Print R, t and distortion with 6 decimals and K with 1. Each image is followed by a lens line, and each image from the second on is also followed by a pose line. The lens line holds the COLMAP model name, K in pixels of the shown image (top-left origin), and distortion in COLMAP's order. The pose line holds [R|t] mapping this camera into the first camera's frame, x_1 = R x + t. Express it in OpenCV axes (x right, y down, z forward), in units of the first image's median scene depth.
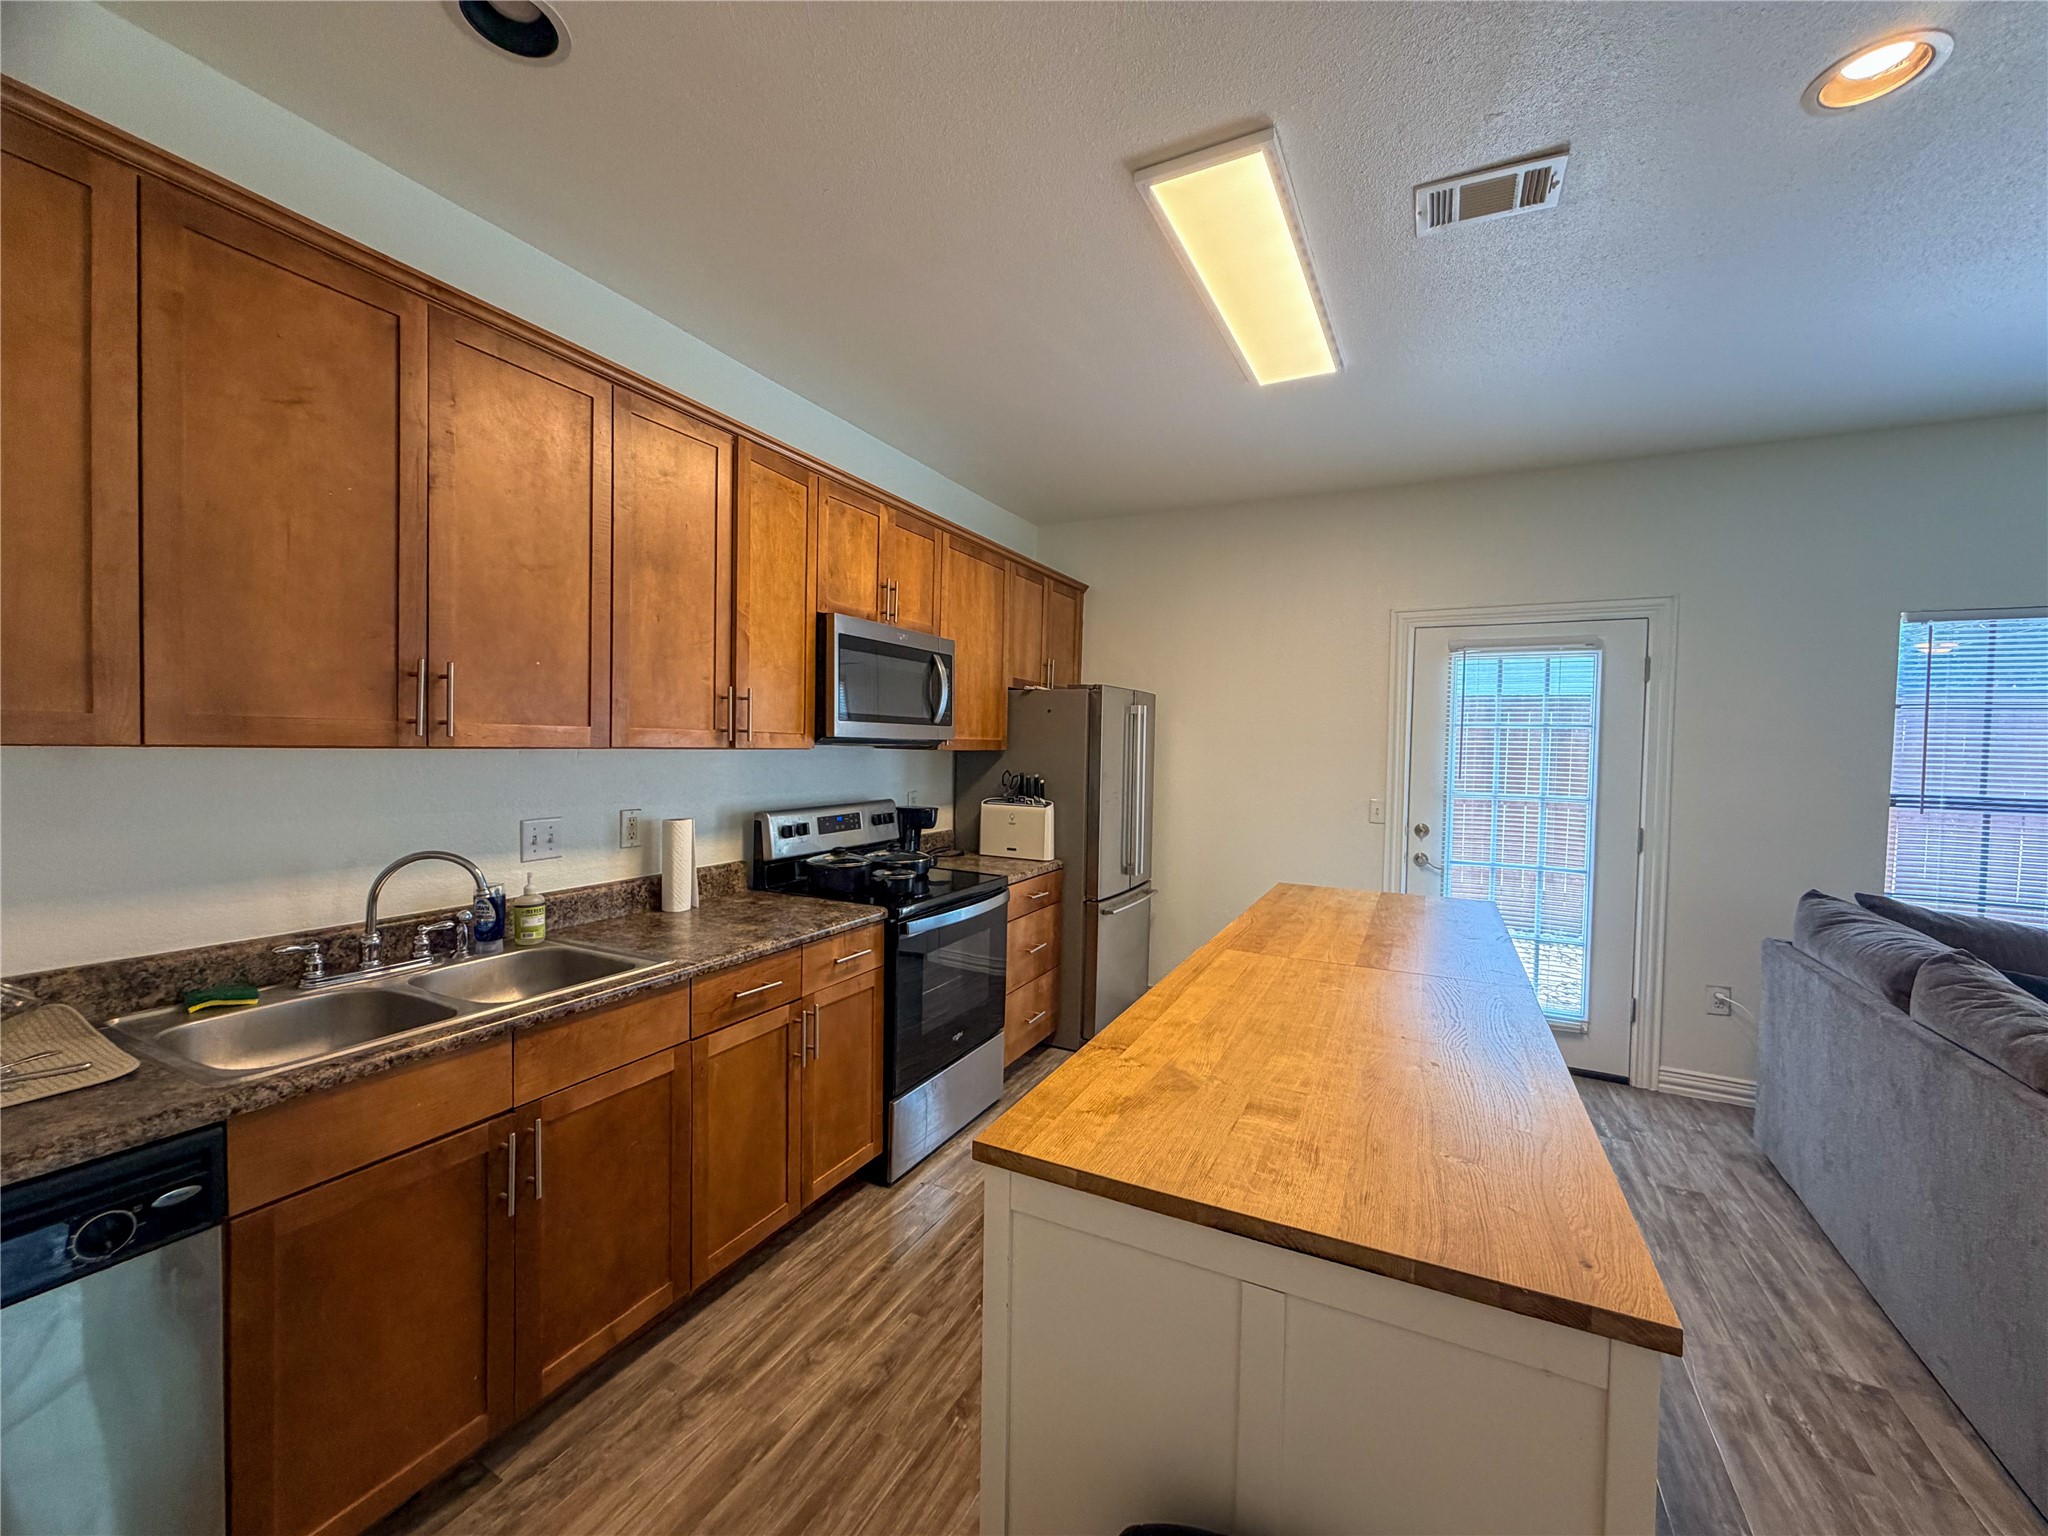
lens RADIAL K [[814.4, 0, 1019.8], [0, 814.4, 765.3], [0, 0, 1]] dist [0.003832, -0.000056]
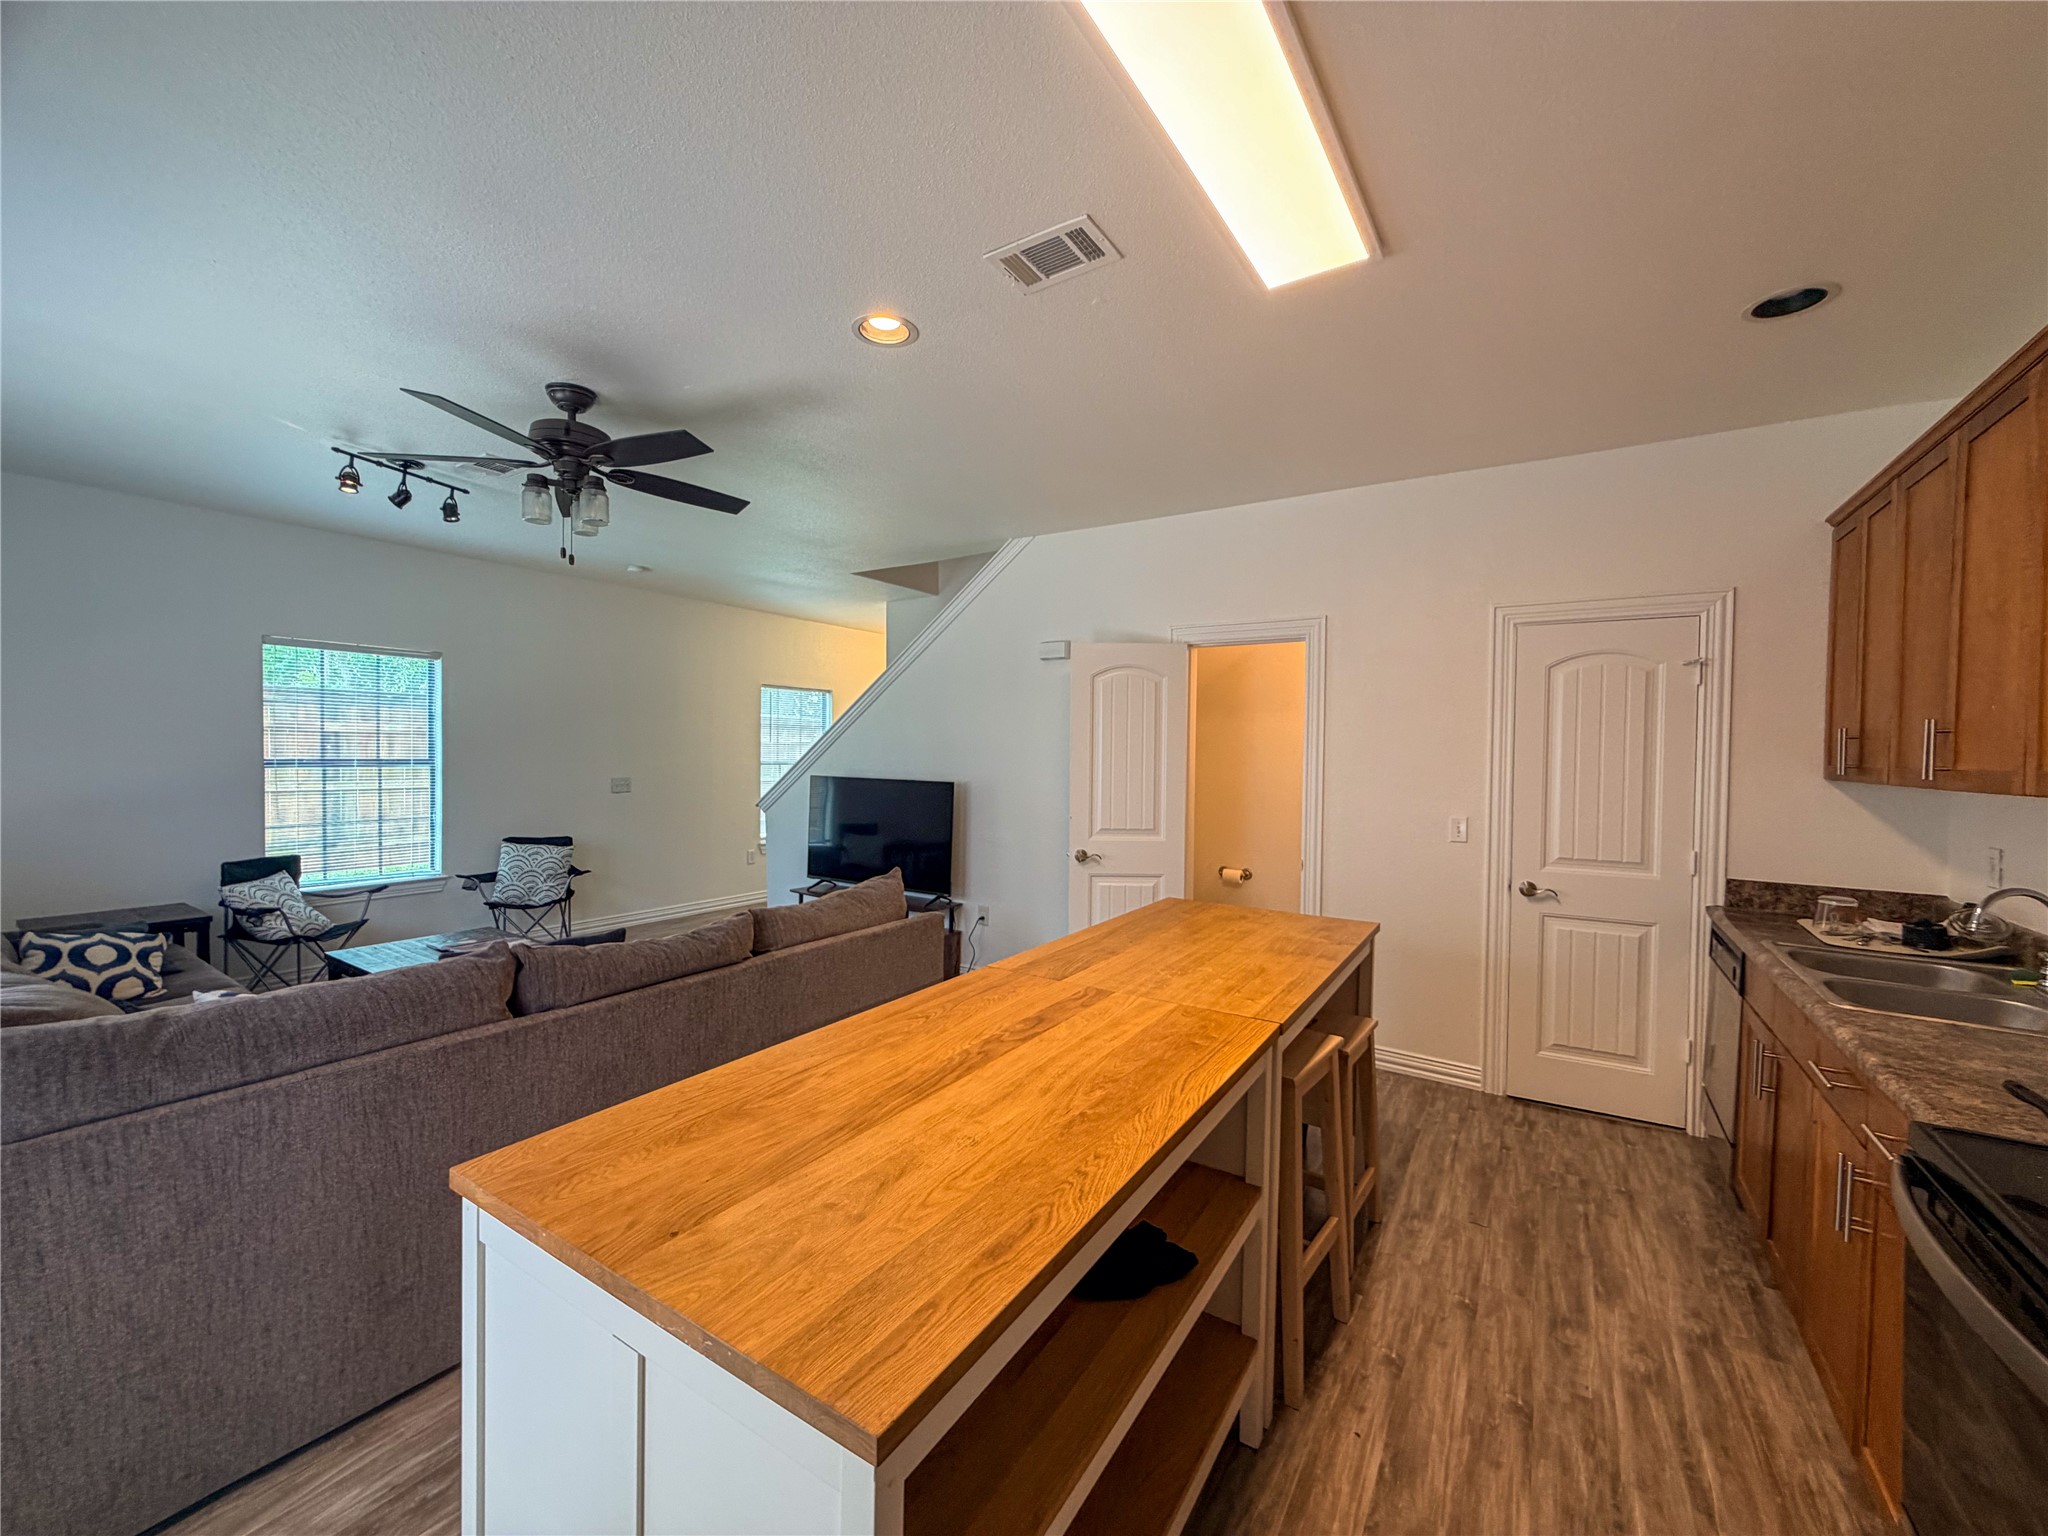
lens RADIAL K [[814.4, 0, 1023.8], [0, 814.4, 769.0], [0, 0, 1]] dist [0.003832, -0.000056]
pose [[-0.994494, -0.035170, 0.098721, 0.561171], [-0.030284, 0.998262, 0.050559, -0.077377], [-0.100327, 0.047291, -0.993830, 2.503554]]
